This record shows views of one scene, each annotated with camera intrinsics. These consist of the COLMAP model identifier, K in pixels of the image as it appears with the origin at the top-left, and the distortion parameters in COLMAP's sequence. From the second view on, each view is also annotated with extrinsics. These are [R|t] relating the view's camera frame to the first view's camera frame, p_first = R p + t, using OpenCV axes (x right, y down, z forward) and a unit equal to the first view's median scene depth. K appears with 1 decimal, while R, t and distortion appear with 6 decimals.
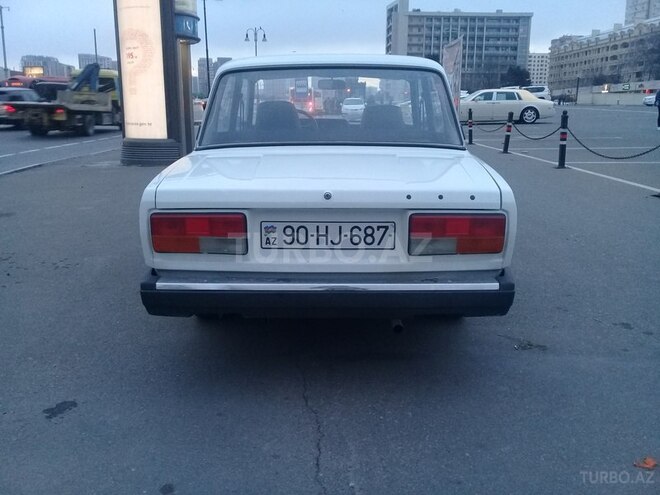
lens RADIAL K [[621.5, 0, 329.0], [0, 621.5, 246.6], [0, 0, 1]] dist [0.013464, 0.000000]
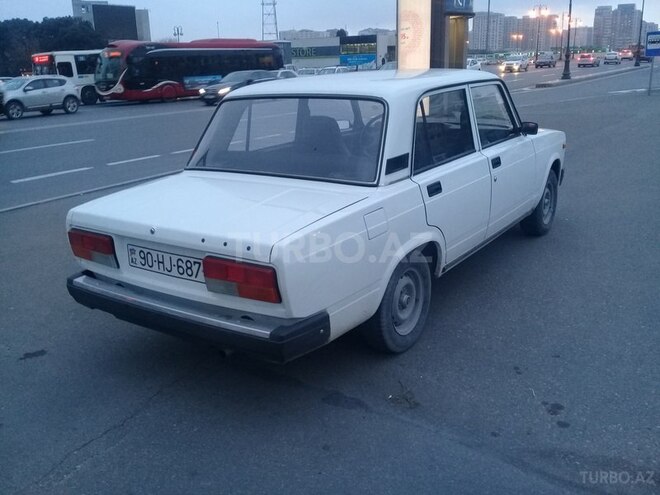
lens RADIAL K [[621.5, 0, 330.5], [0, 621.5, 246.5], [0, 0, 1]] dist [0.013464, 0.000000]
pose [[0.822492, 0.130802, -0.553532, 0.905466], [-0.092059, 0.990980, 0.097383, -0.192755], [0.561277, -0.029139, 0.827115, 0.202990]]
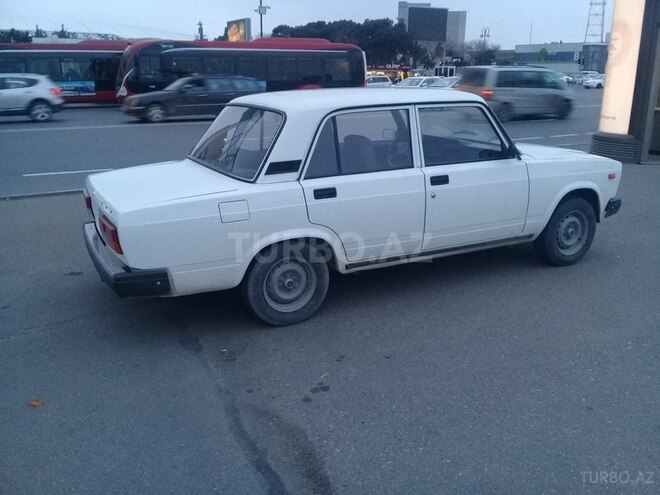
lens RADIAL K [[621.5, 0, 331.0], [0, 621.5, 249.2], [0, 0, 1]] dist [0.013464, 0.000000]
pose [[0.466920, 0.244860, -0.849723, 1.705873], [-0.200514, 0.965187, 0.167951, -0.337277], [0.861267, 0.091962, 0.499763, 0.700835]]
